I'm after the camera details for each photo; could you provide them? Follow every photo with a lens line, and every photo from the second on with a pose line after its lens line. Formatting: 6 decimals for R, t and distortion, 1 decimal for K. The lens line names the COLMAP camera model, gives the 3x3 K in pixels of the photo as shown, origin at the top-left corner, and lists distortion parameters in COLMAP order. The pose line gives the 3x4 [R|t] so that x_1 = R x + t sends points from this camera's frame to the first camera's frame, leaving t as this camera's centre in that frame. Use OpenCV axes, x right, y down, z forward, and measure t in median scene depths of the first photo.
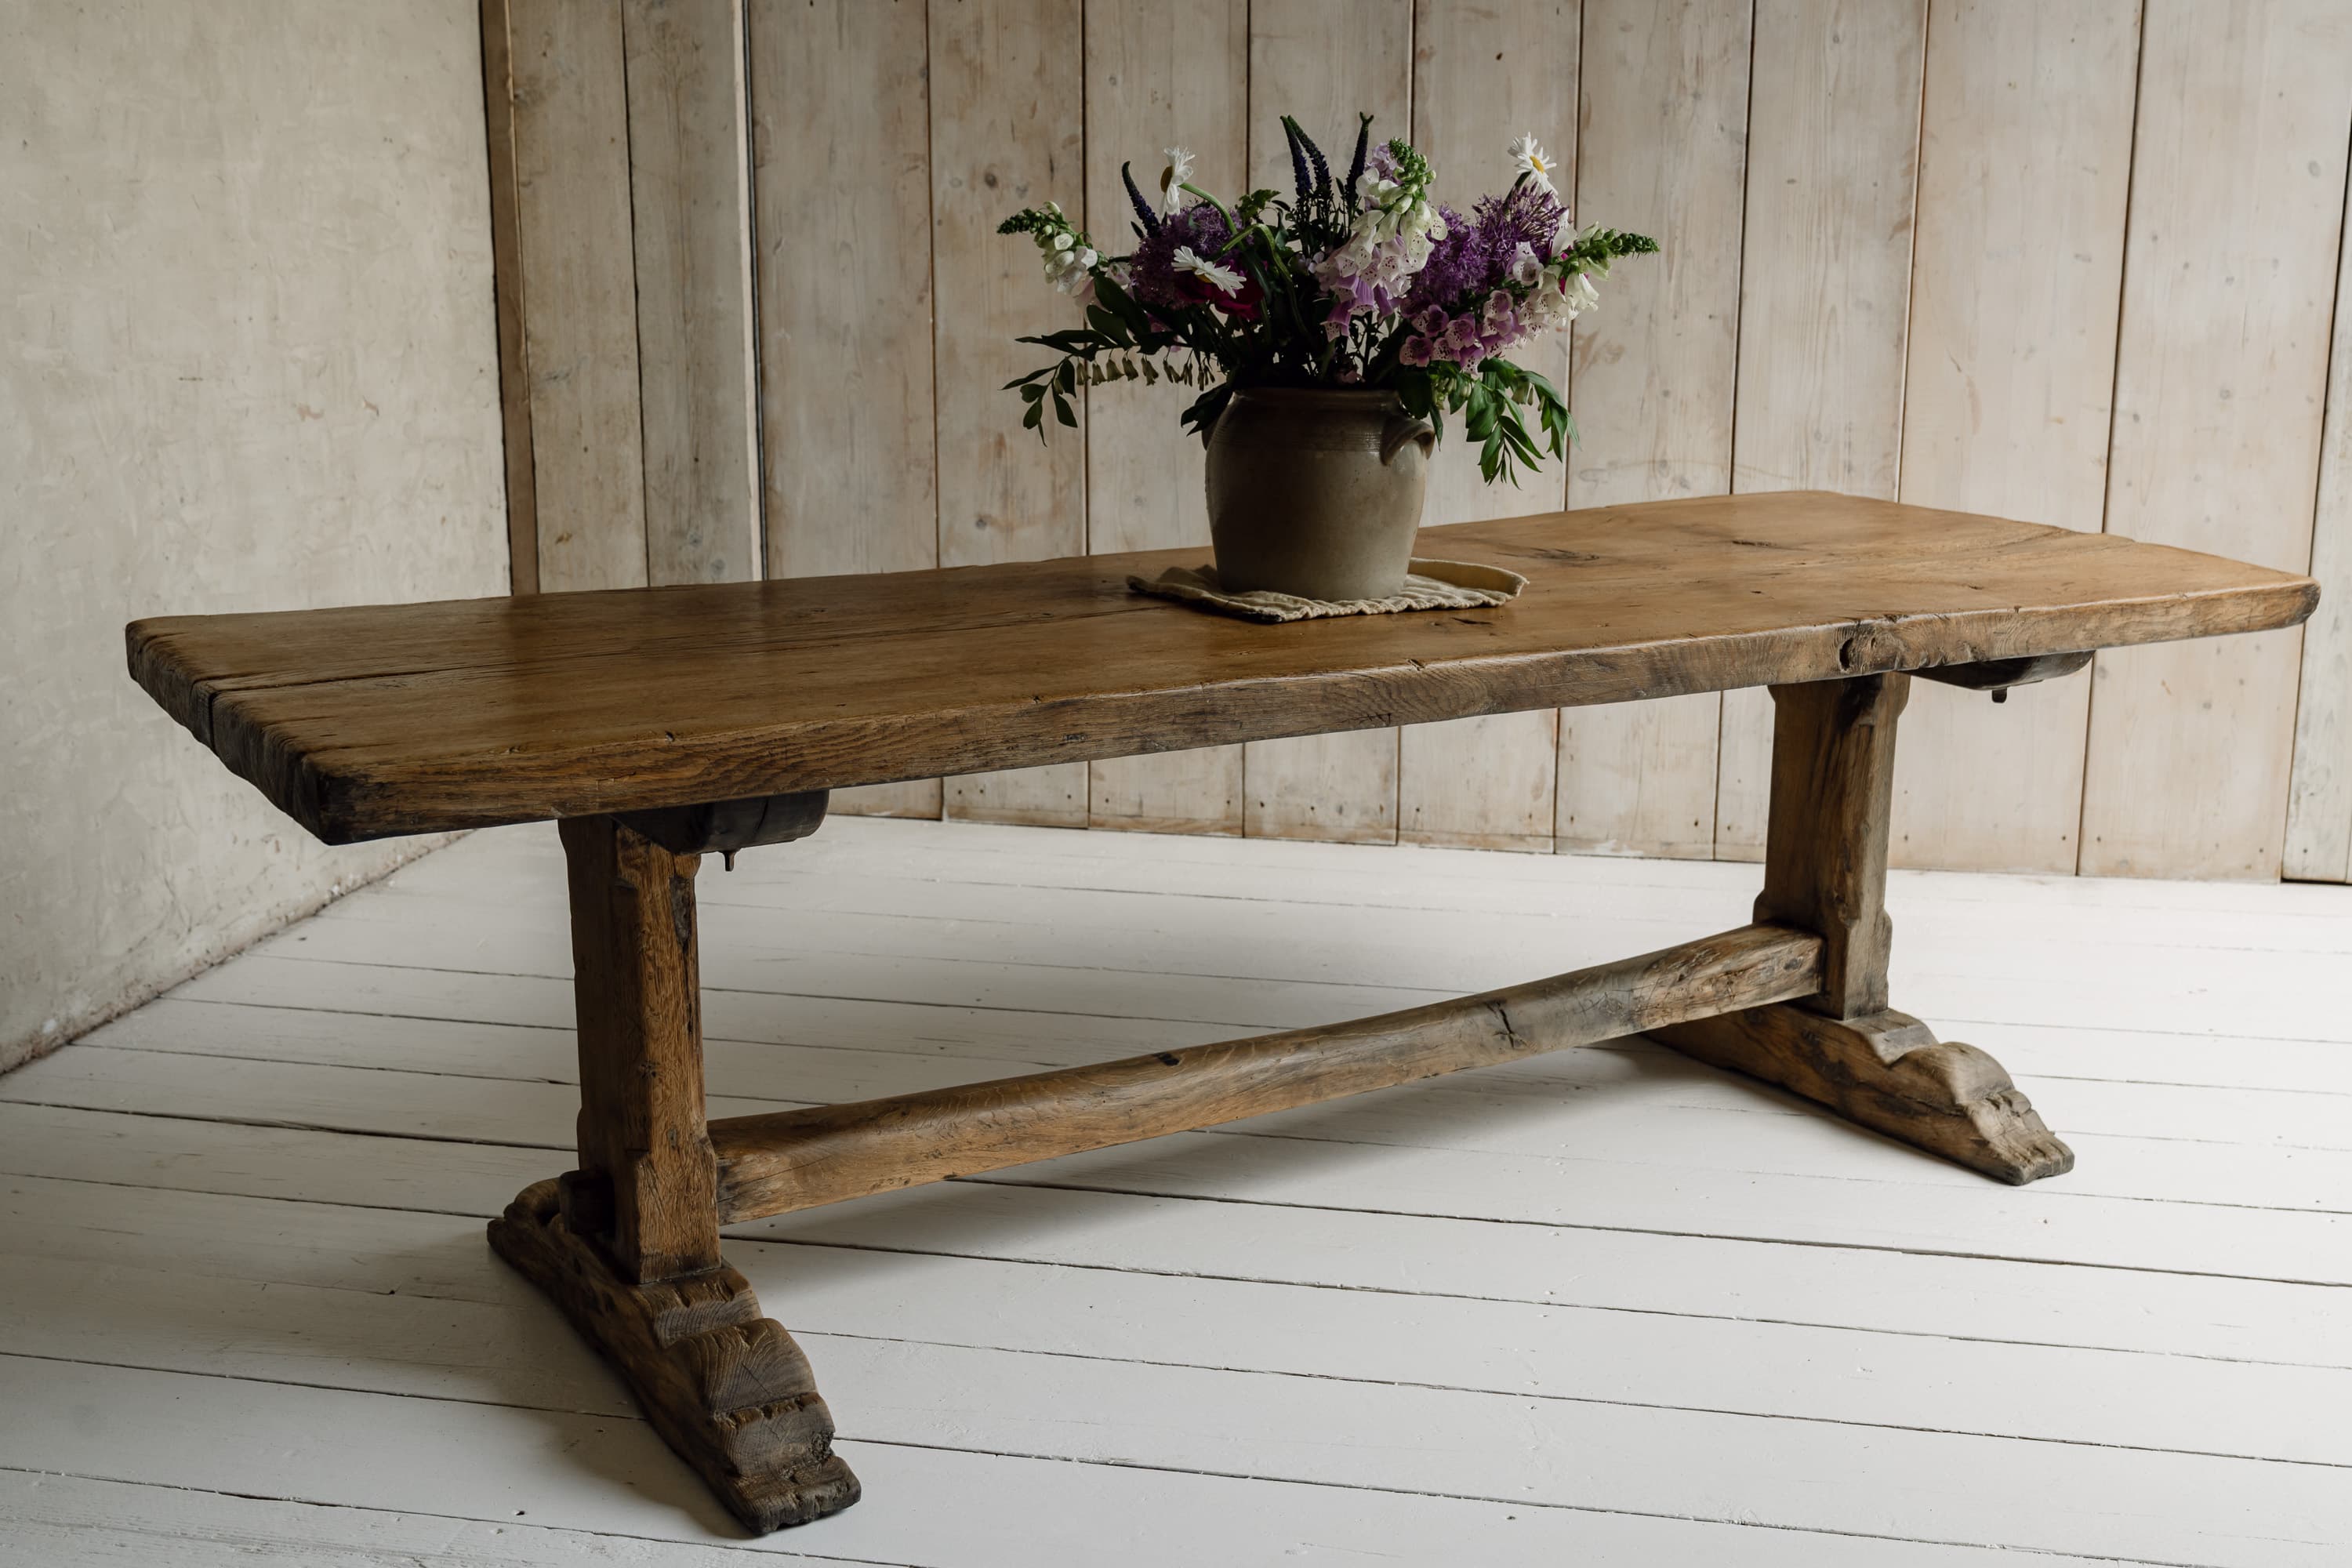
lens RADIAL K [[2562.6, 0, 1187.2], [0, 2562.6, 770.9], [0, 0, 1]] dist [0.005702, 0.000000]
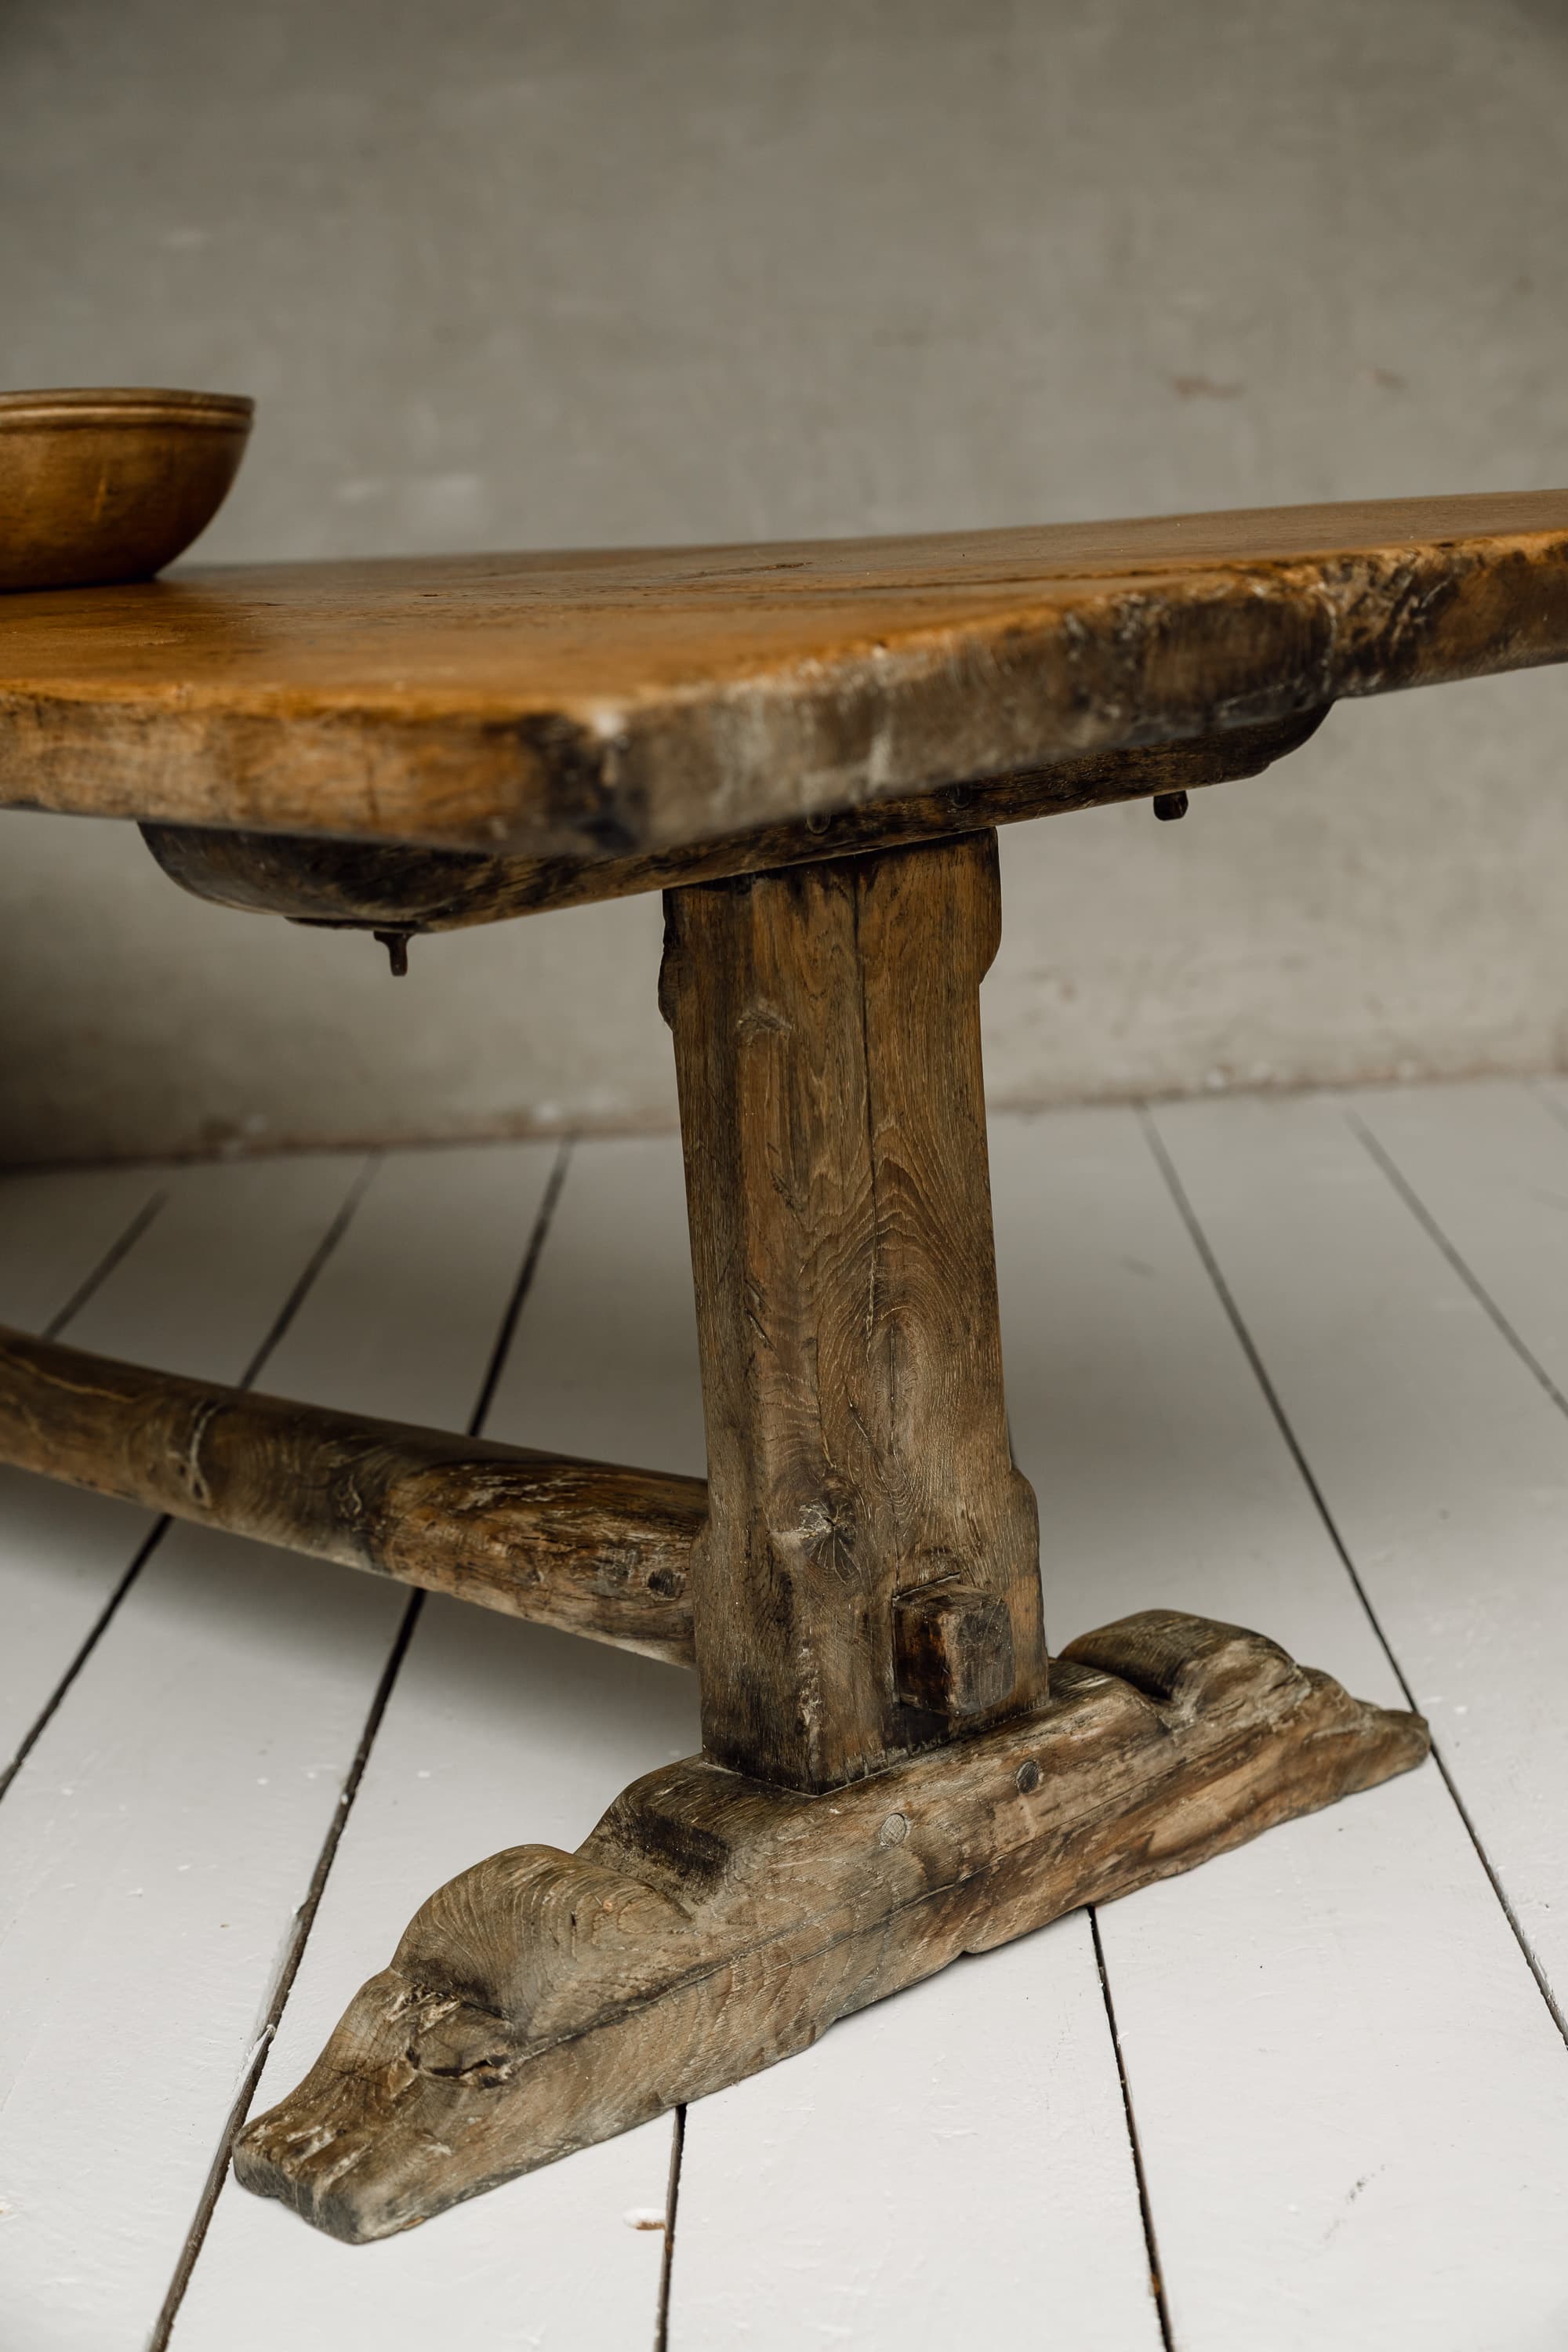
lens RADIAL K [[3685.8, 0, 832.4], [0, 3685.8, 1208.3], [0, 0, 1]] dist [0.015475, 0.000000]
pose [[0.186599, 0.187401, -0.964397, 0.805997], [-0.149519, 0.975620, 0.160651, -0.084153], [0.970992, 0.114219, 0.210070, 0.890158]]
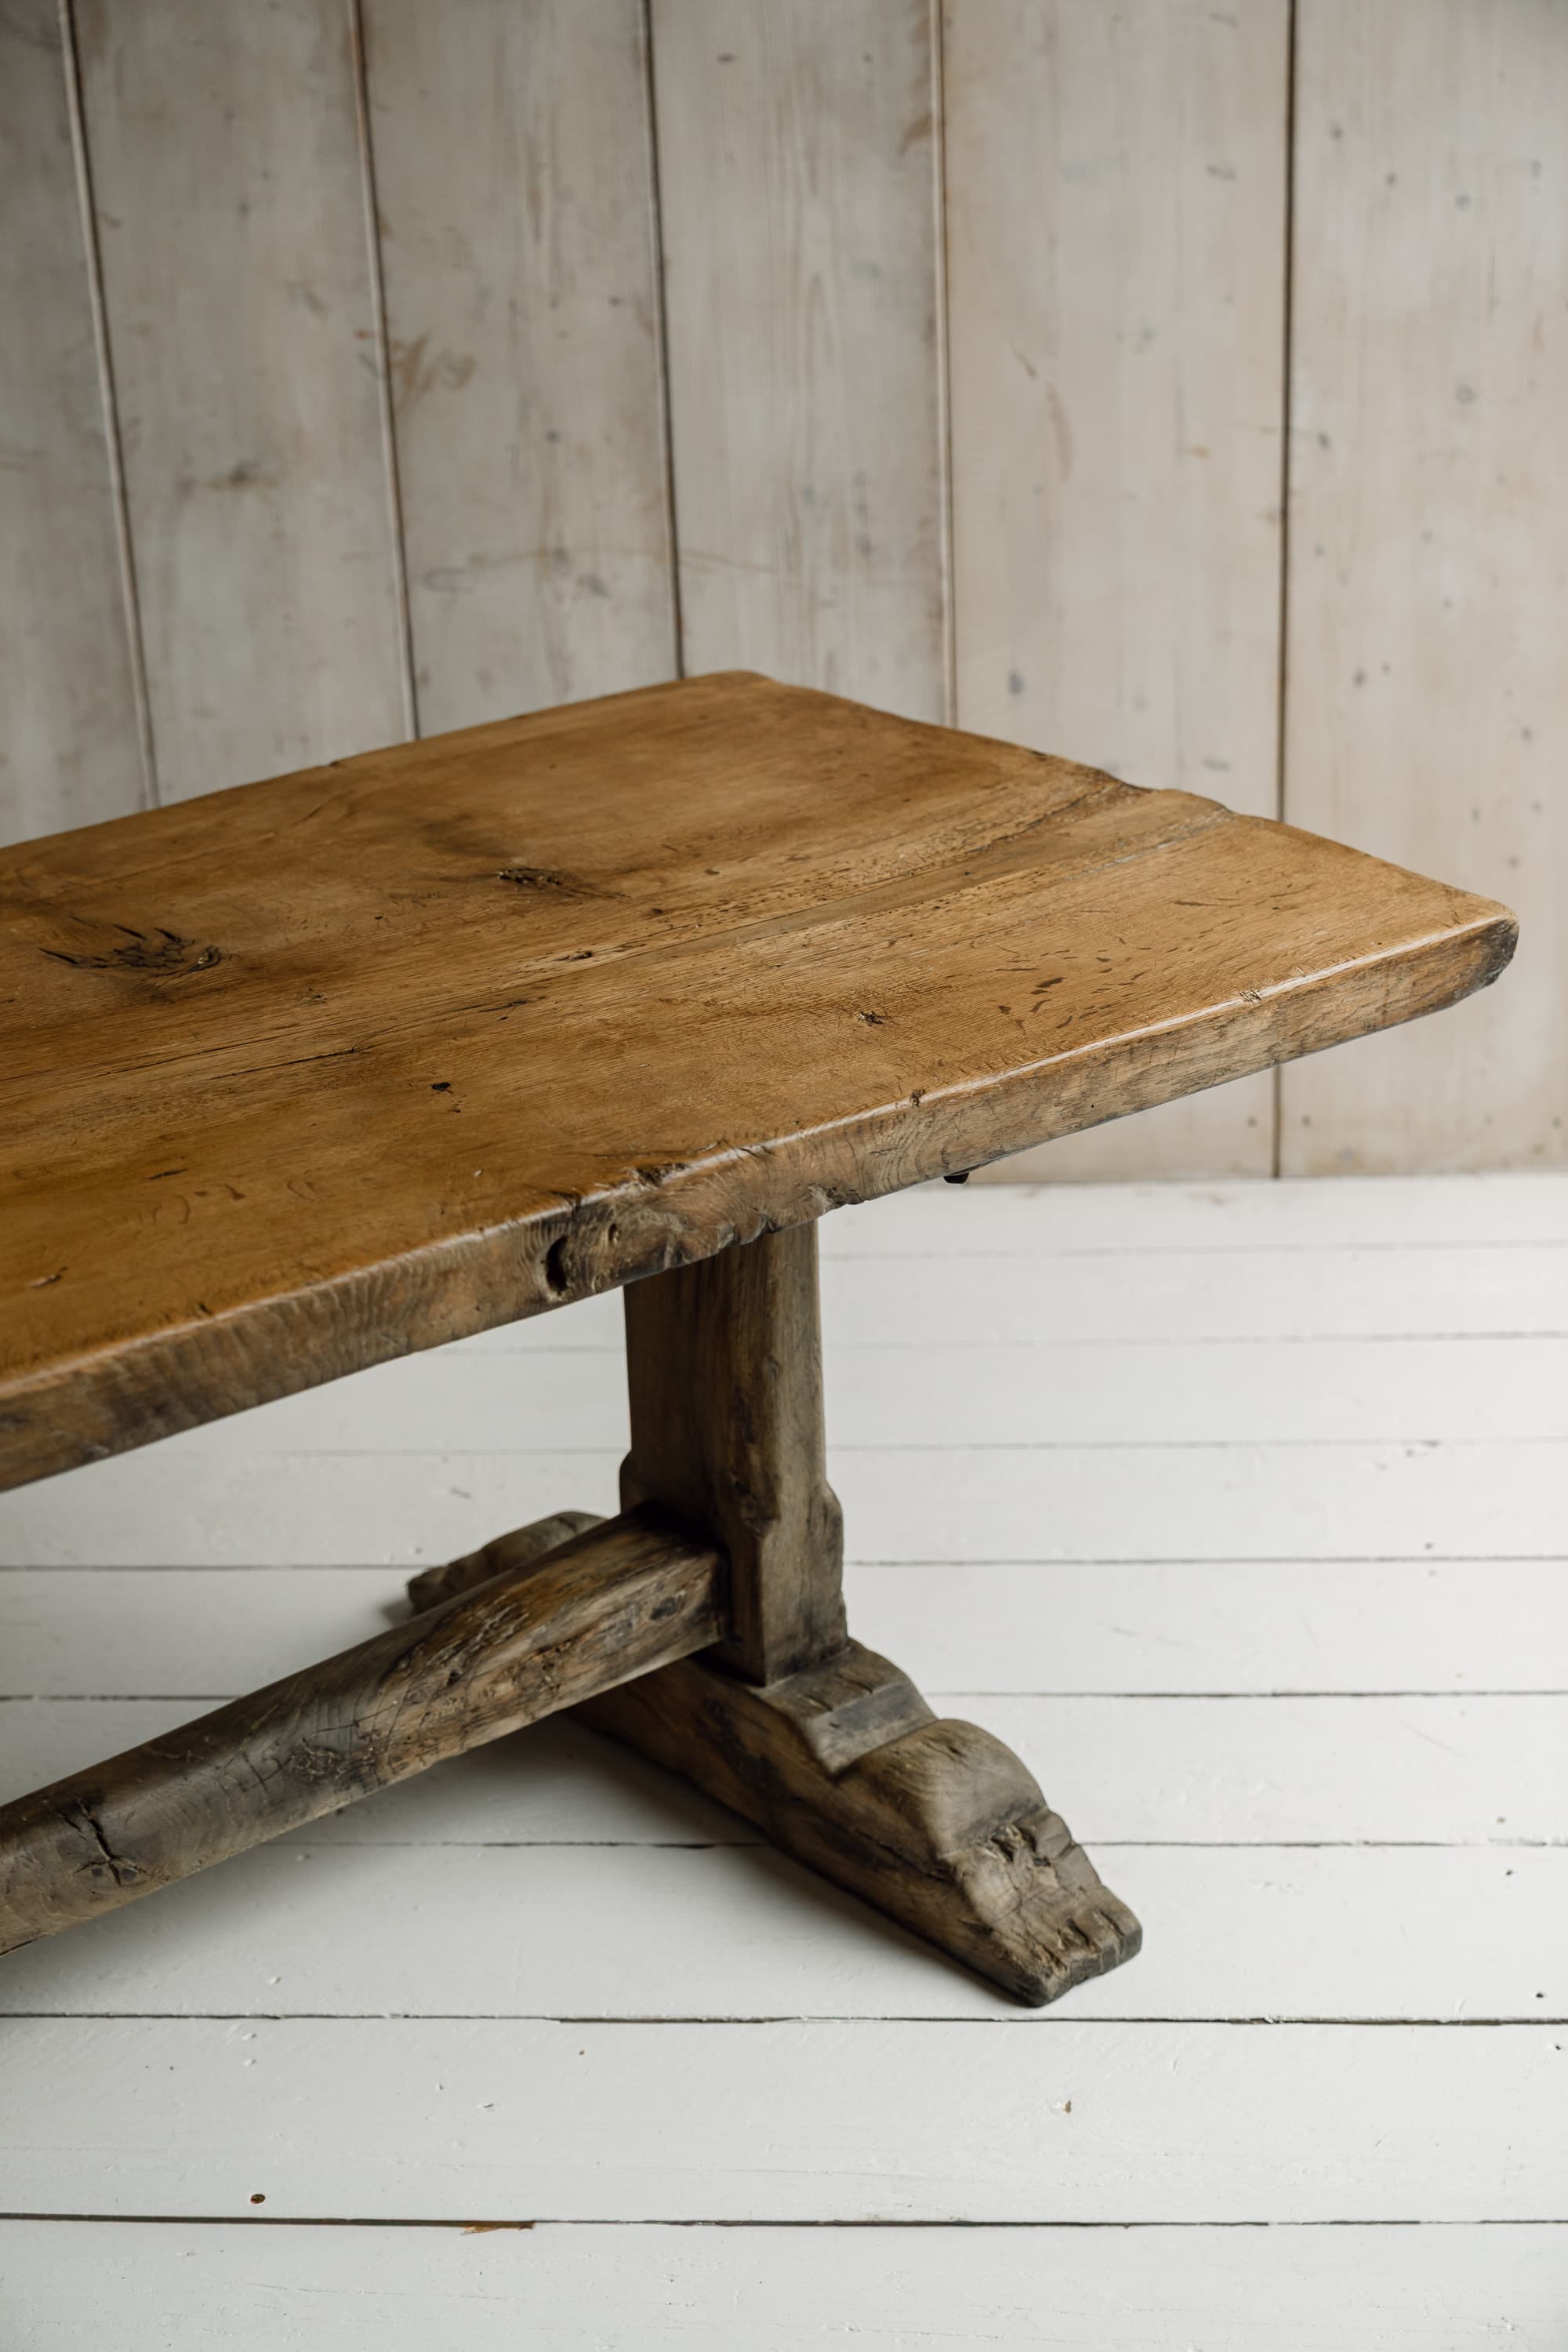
lens RADIAL K [[3446.6, 0, 749.2], [0, 3446.6, 1193.1], [0, 0, 1]] dist [0.017265, 0.000000]
pose [[0.991332, -0.086316, 0.099046, 0.185732], [0.069126, 0.983789, 0.165473, -0.140237], [-0.111724, -0.157192, 0.981228, 0.259311]]
